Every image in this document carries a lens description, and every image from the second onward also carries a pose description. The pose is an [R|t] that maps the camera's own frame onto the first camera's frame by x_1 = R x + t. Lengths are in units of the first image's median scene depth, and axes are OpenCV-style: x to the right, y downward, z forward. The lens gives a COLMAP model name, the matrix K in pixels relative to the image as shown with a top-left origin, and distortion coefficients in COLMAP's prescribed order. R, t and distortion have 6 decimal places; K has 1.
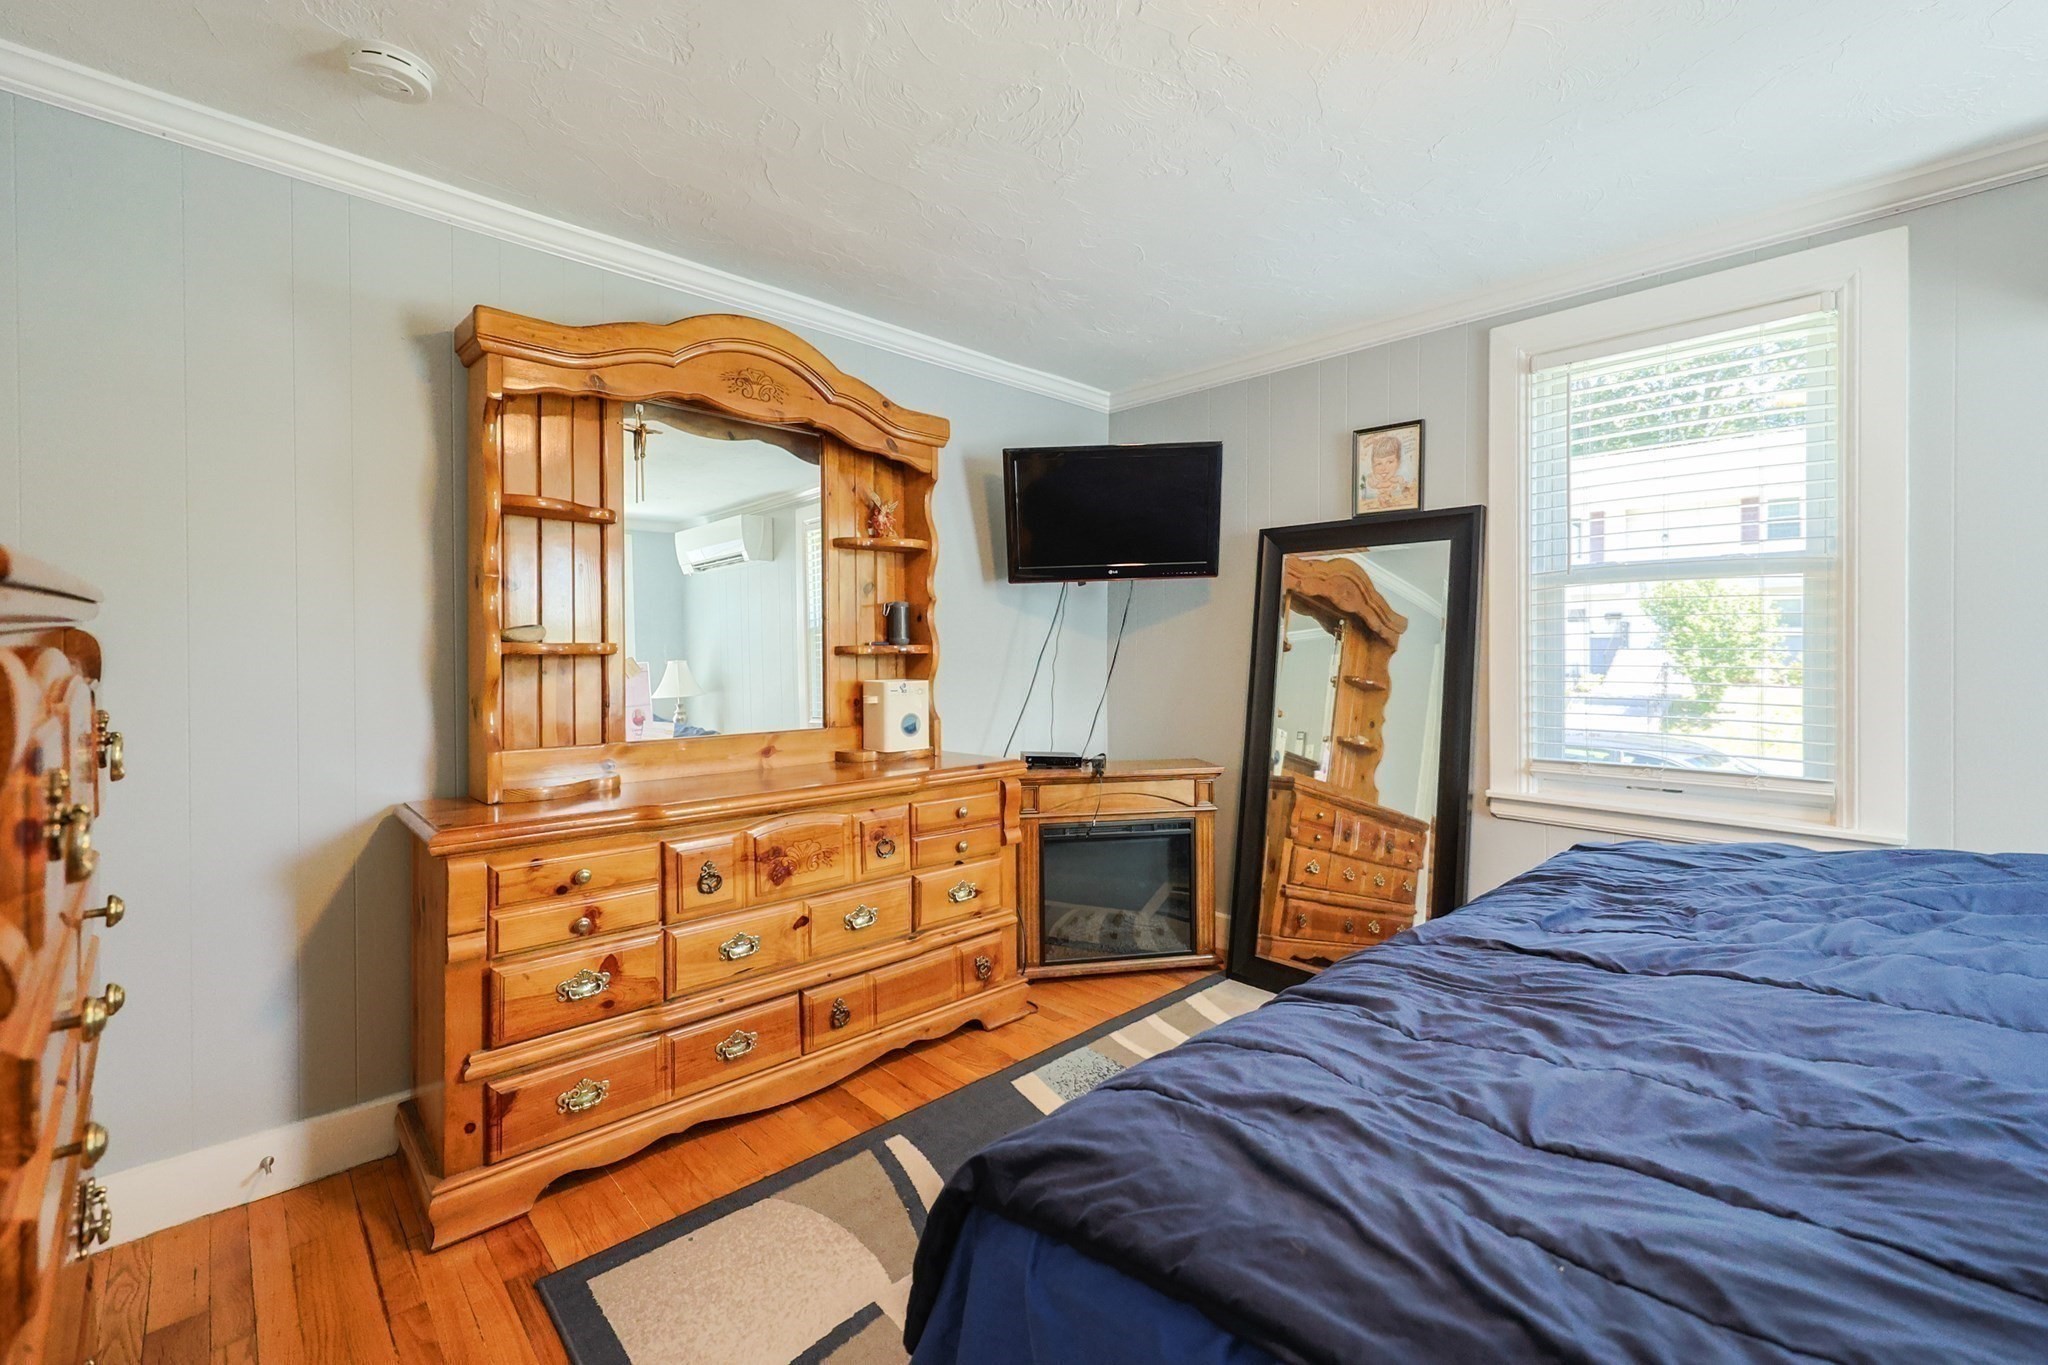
lens RADIAL K [[879.8, 0, 1036.5], [0, 879.8, 654.0], [0, 0, 1]] dist [0.007729, -0.000278]
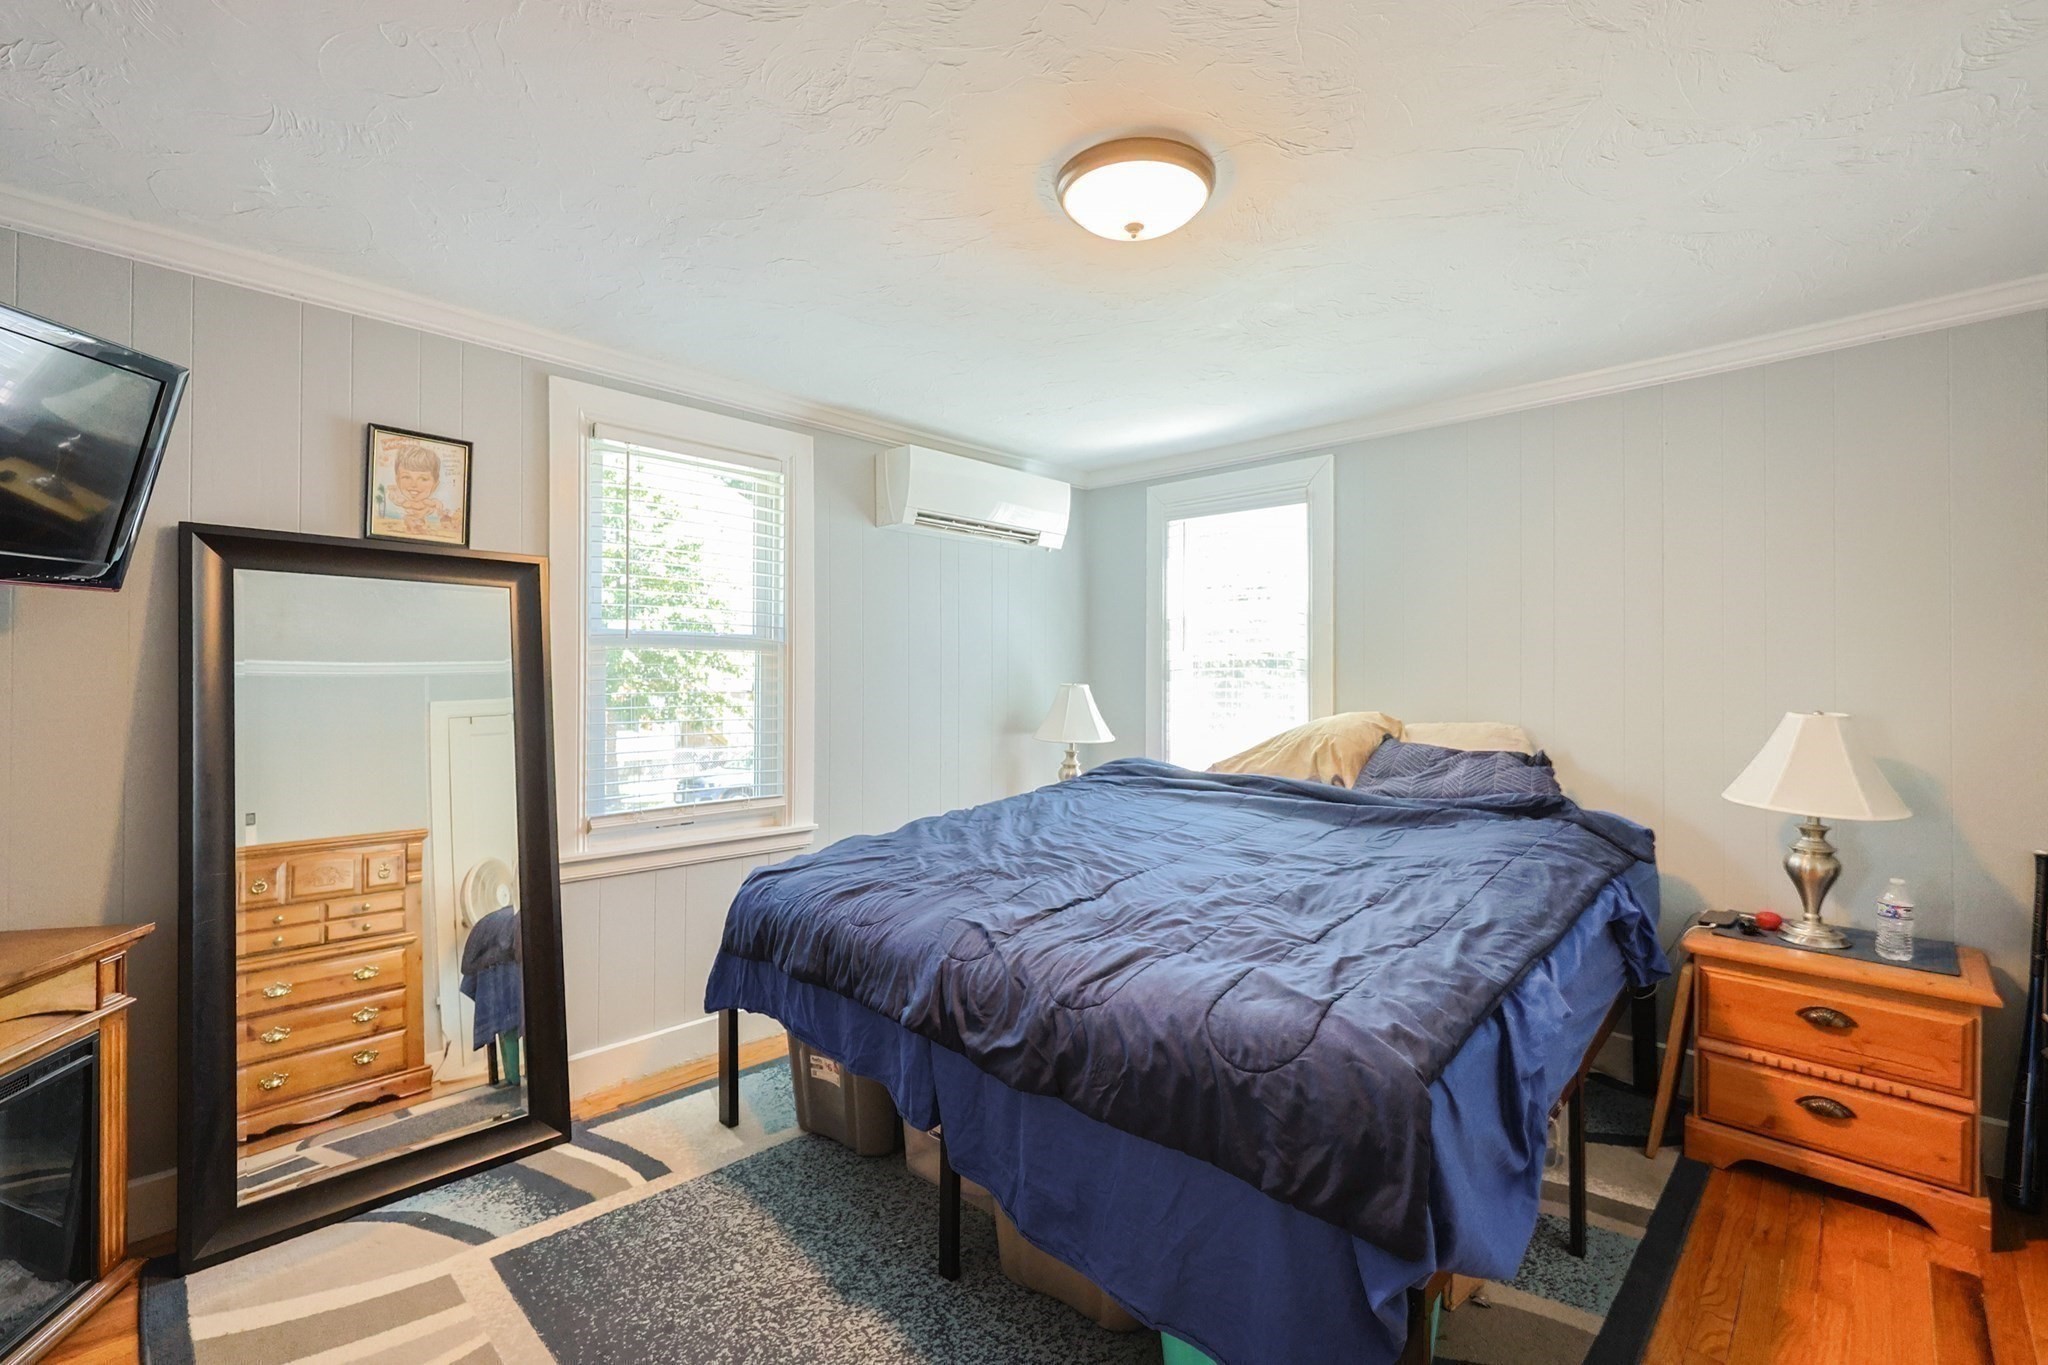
lens RADIAL K [[879.8, 0, 1043.5], [0, 879.8, 682.5], [0, 0, 1]] dist [0.007729, -0.000278]
pose [[-0.045117, 0.005217, 0.998968, -0.439341], [0.008695, 0.999951, -0.004829, -0.024126], [-0.998944, 0.008468, -0.045160, 0.484161]]
